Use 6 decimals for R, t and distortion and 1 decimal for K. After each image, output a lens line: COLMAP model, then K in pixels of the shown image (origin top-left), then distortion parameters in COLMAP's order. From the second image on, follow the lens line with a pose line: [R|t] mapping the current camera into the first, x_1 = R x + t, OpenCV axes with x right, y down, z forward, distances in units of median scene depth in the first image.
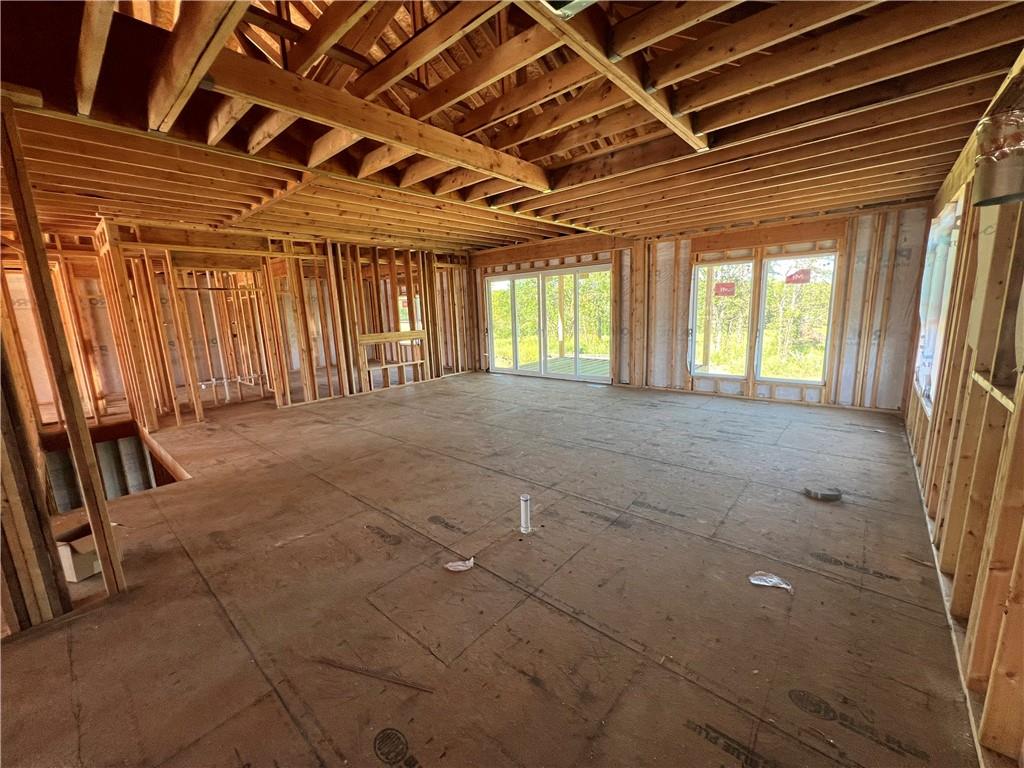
lens RADIAL K [[411.0, 0, 508.1], [0, 411.0, 382.2], [0, 0, 1]] dist [-0.003068, 0.000024]
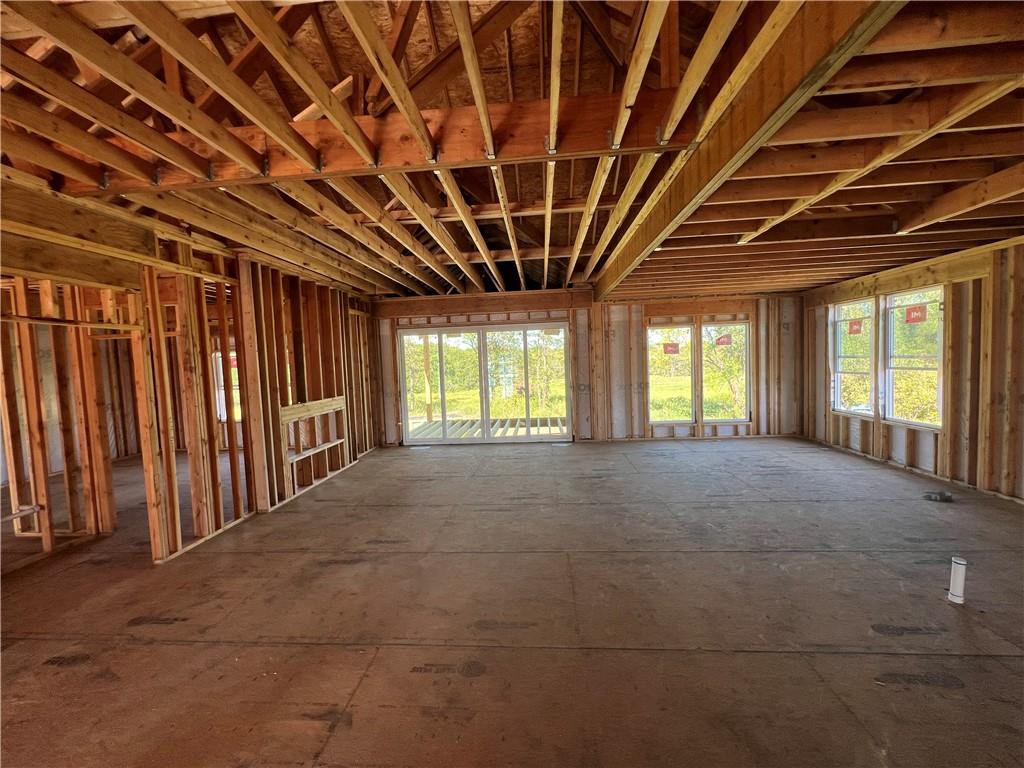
lens RADIAL K [[411.0, 0, 508.1], [0, 411.0, 382.2], [0, 0, 1]] dist [-0.003068, 0.000024]
pose [[0.799920, -0.025852, 0.599549, -0.642392], [0.115656, 0.986983, -0.111751, -0.060011], [-0.588856, 0.158733, 0.792498, 0.407771]]
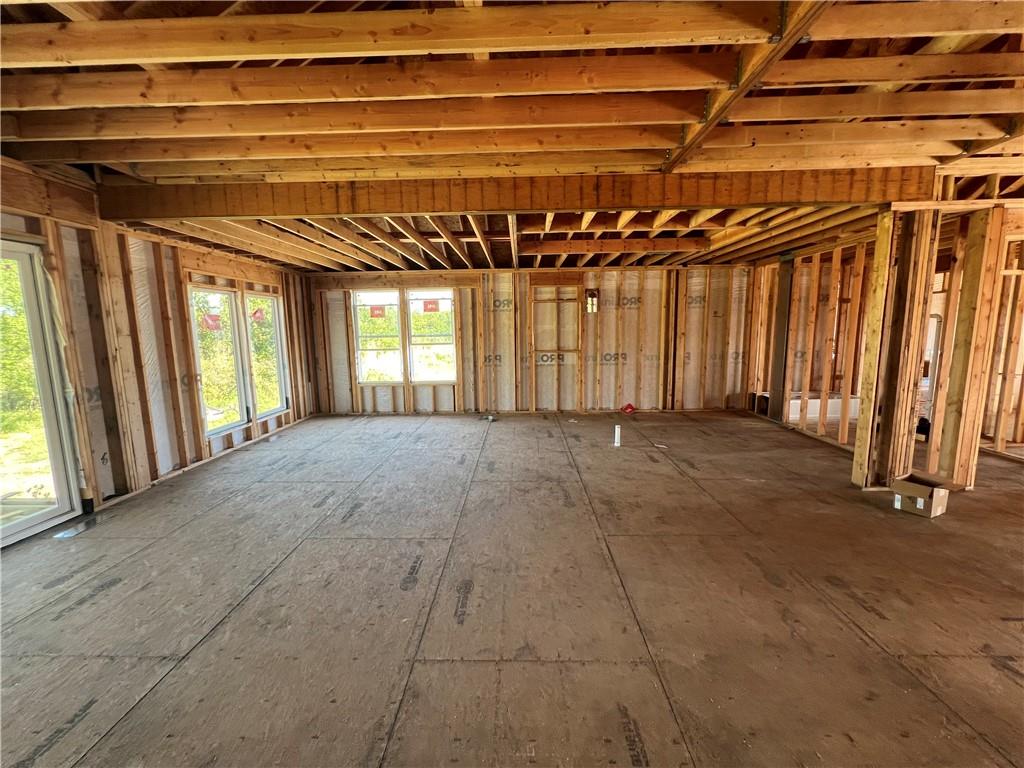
lens RADIAL K [[411.0, 0, 508.1], [0, 411.0, 382.2], [0, 0, 1]] dist [-0.003068, 0.000024]
pose [[-0.643573, -0.054002, 0.763477, -0.545193], [0.175049, 0.960684, 0.215509, -0.211783], [-0.745098, 0.272342, -0.608818, 1.254331]]
